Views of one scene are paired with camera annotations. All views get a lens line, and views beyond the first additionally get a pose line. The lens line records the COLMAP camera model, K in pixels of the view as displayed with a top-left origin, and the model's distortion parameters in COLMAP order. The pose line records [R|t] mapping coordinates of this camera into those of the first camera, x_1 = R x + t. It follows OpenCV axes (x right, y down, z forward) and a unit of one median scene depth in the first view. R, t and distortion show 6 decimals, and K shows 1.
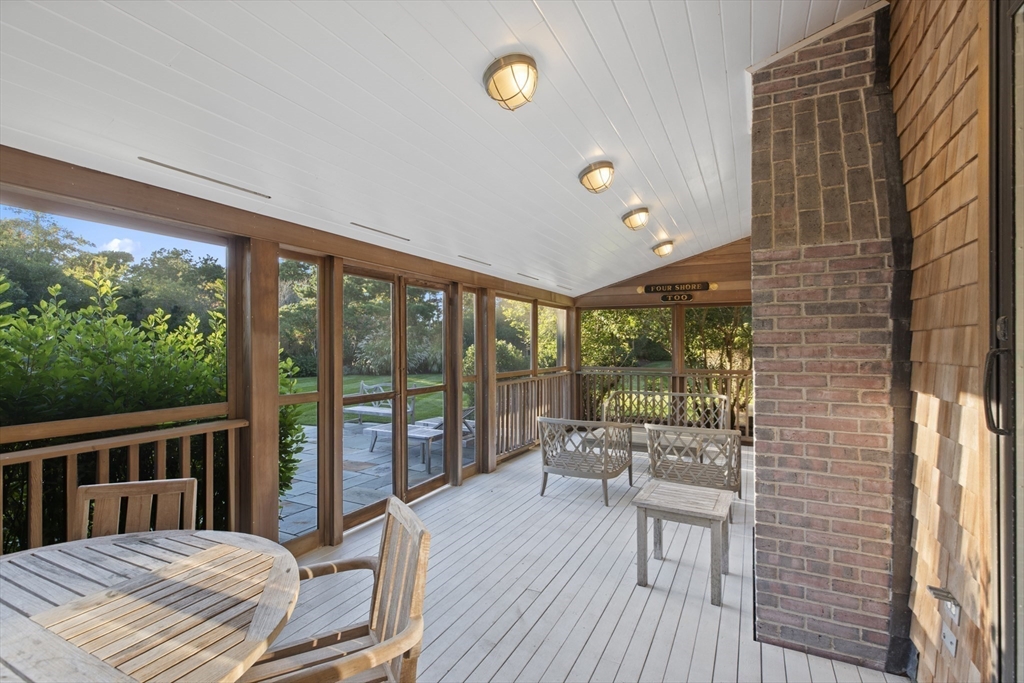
lens RADIAL K [[469.0, 0, 516.7], [0, 469.0, 345.5], [0, 0, 1]] dist [0.004283, 0.000262]
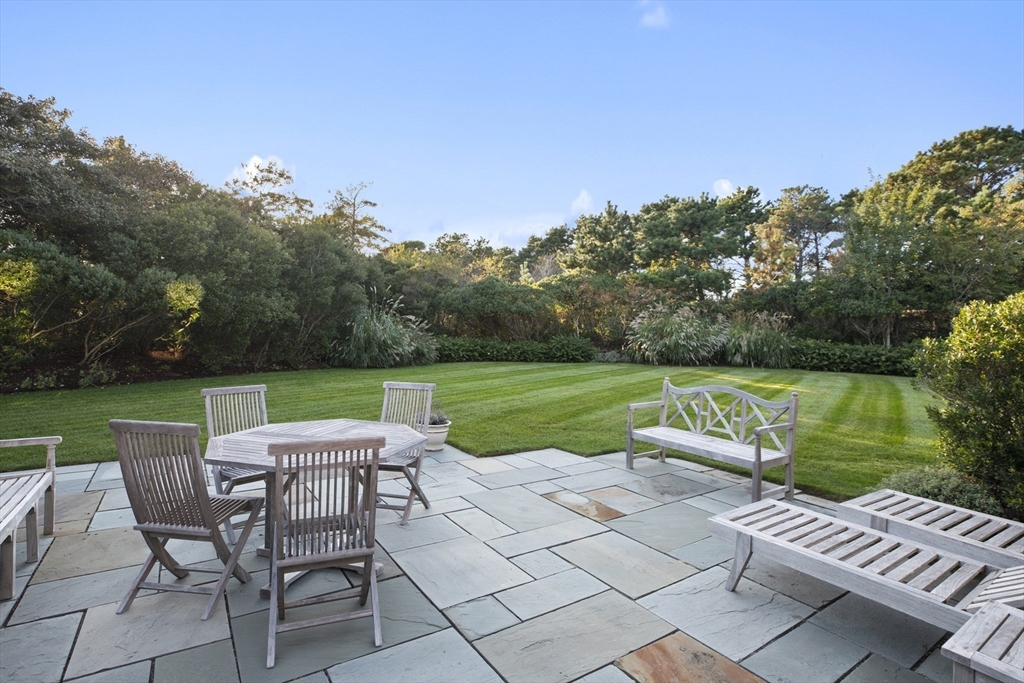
lens RADIAL K [[469.0, 0, 513.3], [0, 469.0, 337.9], [0, 0, 1]] dist [0.004283, 0.000262]
pose [[0.859168, 0.023261, -0.511164, -0.099761], [-0.018351, 0.999724, 0.014650, 0.012674], [0.511364, -0.003206, 0.859358, 0.221077]]
